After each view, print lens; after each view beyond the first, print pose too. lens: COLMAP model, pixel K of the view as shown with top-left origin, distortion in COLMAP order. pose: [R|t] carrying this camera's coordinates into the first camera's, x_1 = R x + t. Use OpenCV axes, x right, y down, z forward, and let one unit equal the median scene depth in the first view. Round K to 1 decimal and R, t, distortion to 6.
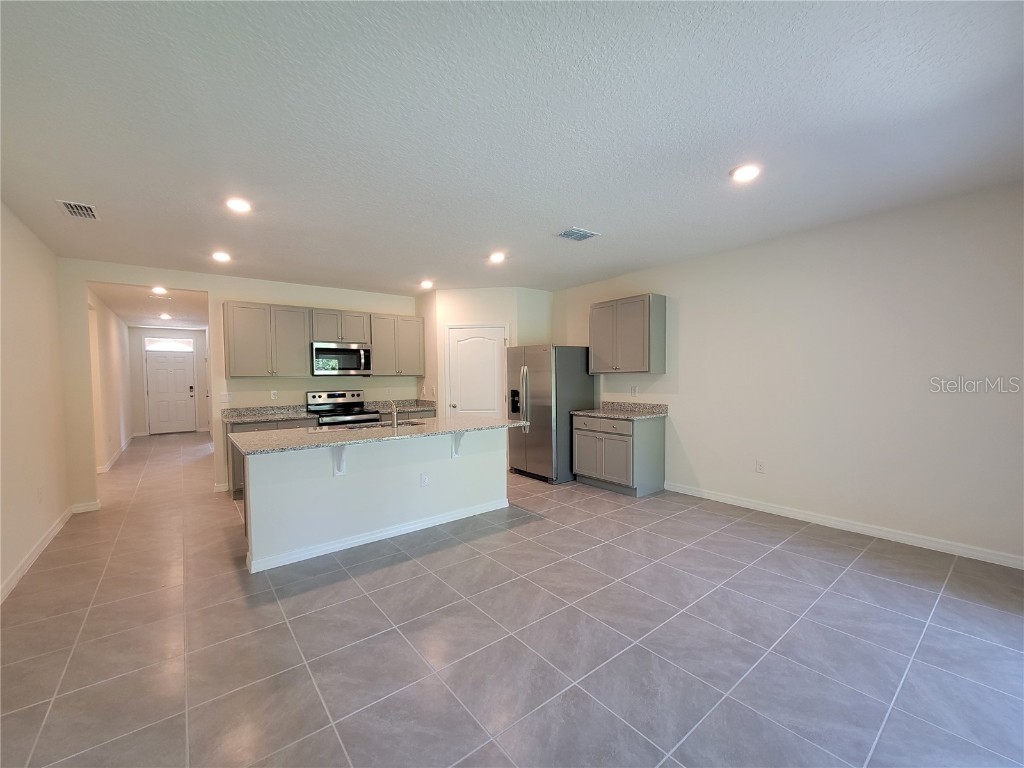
lens RADIAL K [[417.0, 0, 507.5], [0, 417.0, 390.6], [0, 0, 1]] dist [0.003616, -0.001892]
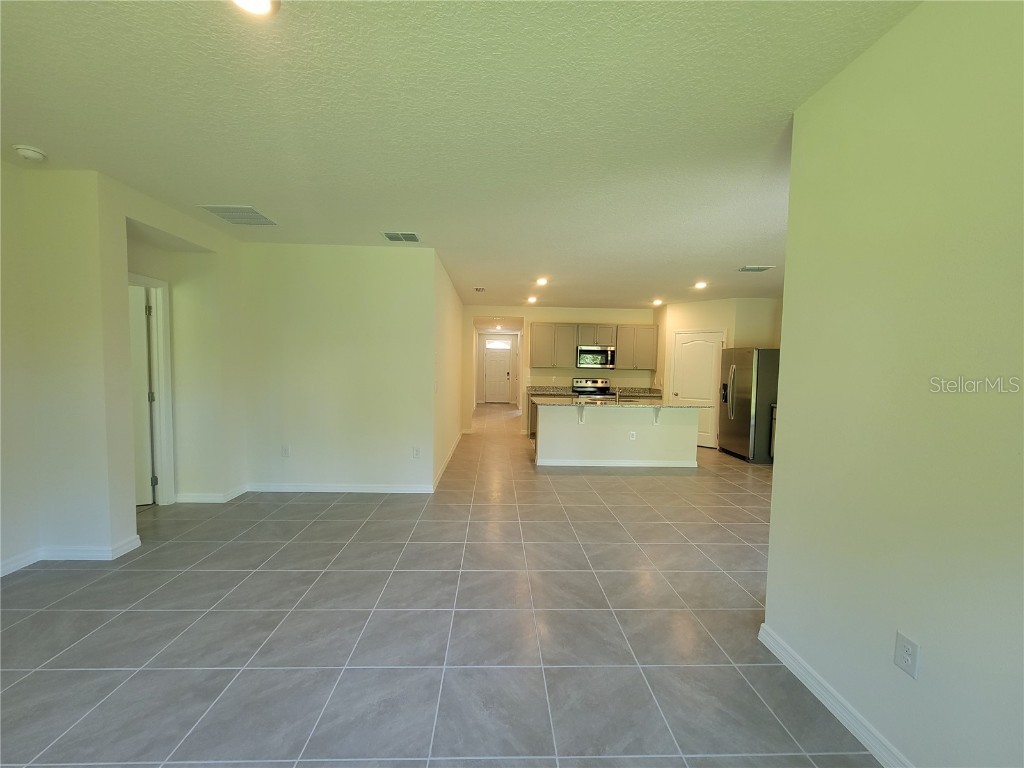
lens RADIAL K [[417.0, 0, 508.2], [0, 417.0, 394.9], [0, 0, 1]] dist [0.003616, -0.001892]
pose [[0.804570, 0.065748, -0.590207, 0.241209], [-0.050069, 0.997824, 0.042902, 0.010644], [0.591743, -0.004966, 0.806111, -0.384917]]
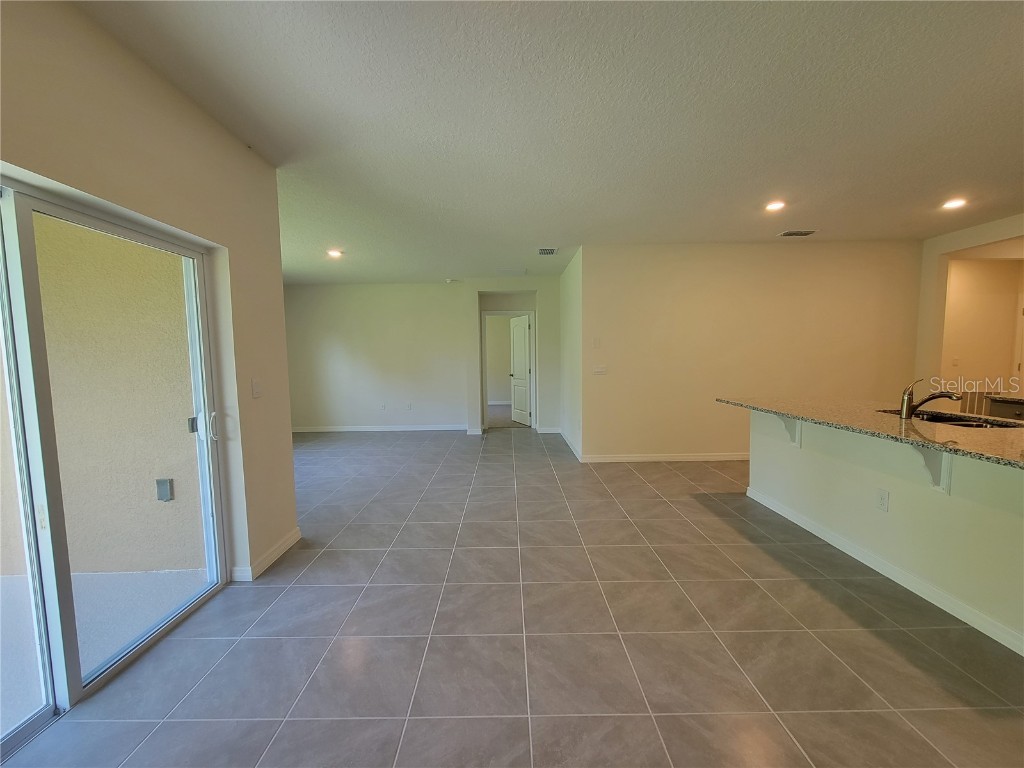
lens RADIAL K [[417.0, 0, 502.4], [0, 417.0, 391.8], [0, 0, 1]] dist [0.003616, -0.001892]
pose [[-0.625845, 0.089379, -0.774810, 0.471527], [-0.005670, 0.992865, 0.119113, -0.021048], [0.779927, 0.078939, -0.620872, 0.651551]]
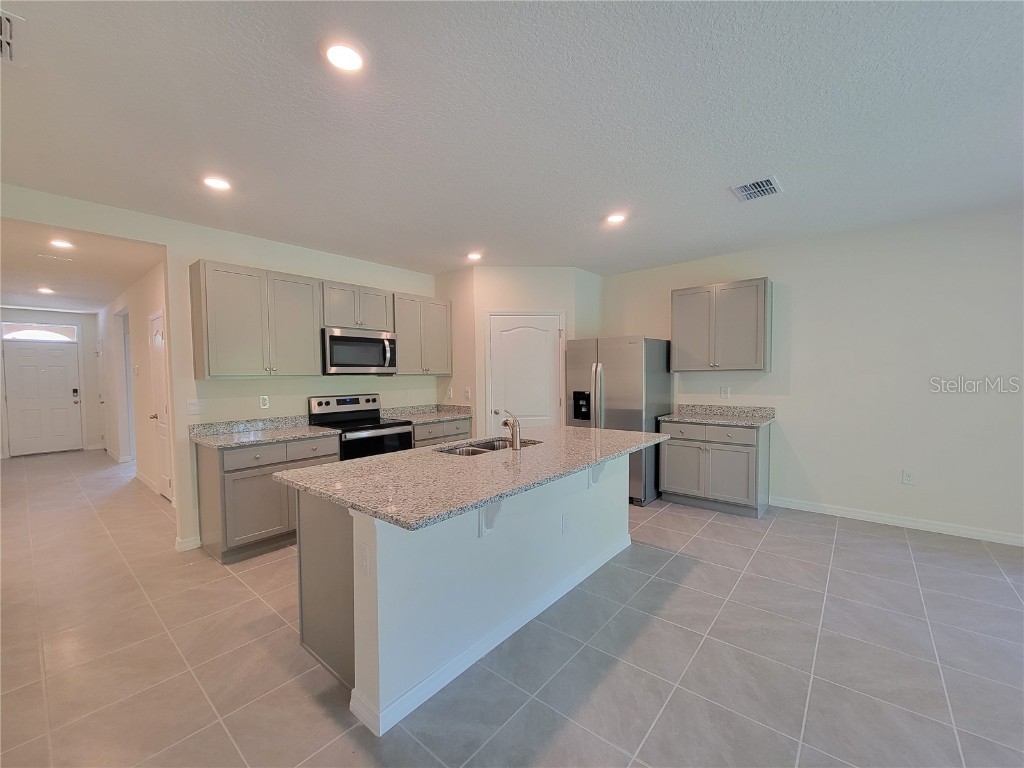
lens RADIAL K [[417.0, 0, 504.4], [0, 417.0, 389.2], [0, 0, 1]] dist [0.003616, -0.001892]
pose [[0.979956, -0.007605, 0.199069, -0.306140], [0.007826, 0.999969, -0.000324, -0.007686], [-0.199060, 0.001875, 0.979985, 0.236032]]
